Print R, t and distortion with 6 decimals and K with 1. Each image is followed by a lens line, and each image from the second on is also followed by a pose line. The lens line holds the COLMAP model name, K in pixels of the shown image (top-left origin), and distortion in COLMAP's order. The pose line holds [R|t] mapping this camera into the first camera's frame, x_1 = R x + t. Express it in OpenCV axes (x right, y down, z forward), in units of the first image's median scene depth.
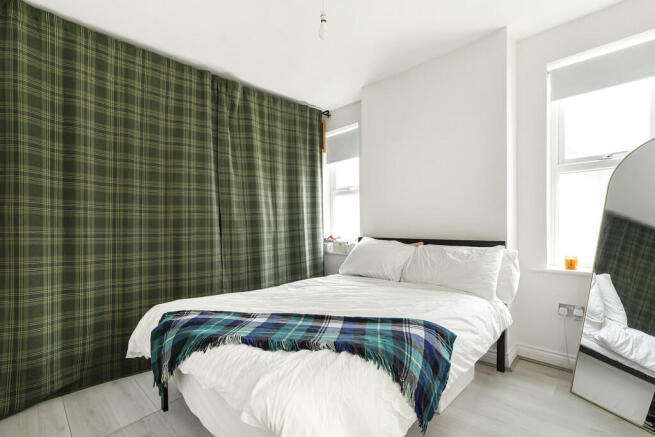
lens RADIAL K [[293.8, 0, 328.0], [0, 293.8, 229.8], [0, 0, 1]] dist [-0.003484, -0.000010]
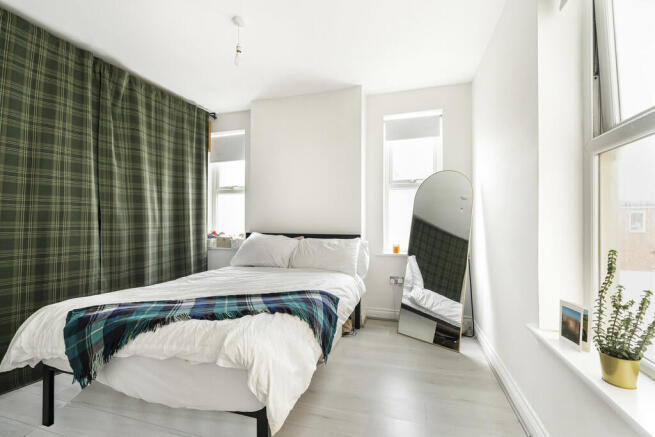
lens RADIAL K [[296.8, 0, 327.5], [0, 296.8, 218.5], [0, 0, 1]] dist [0.001270, 0.000268]
pose [[0.881483, 0.020923, 0.471753, -0.187988], [-0.006397, 0.999455, -0.032376, 0.006963], [-0.472173, 0.025521, 0.881136, -0.167156]]
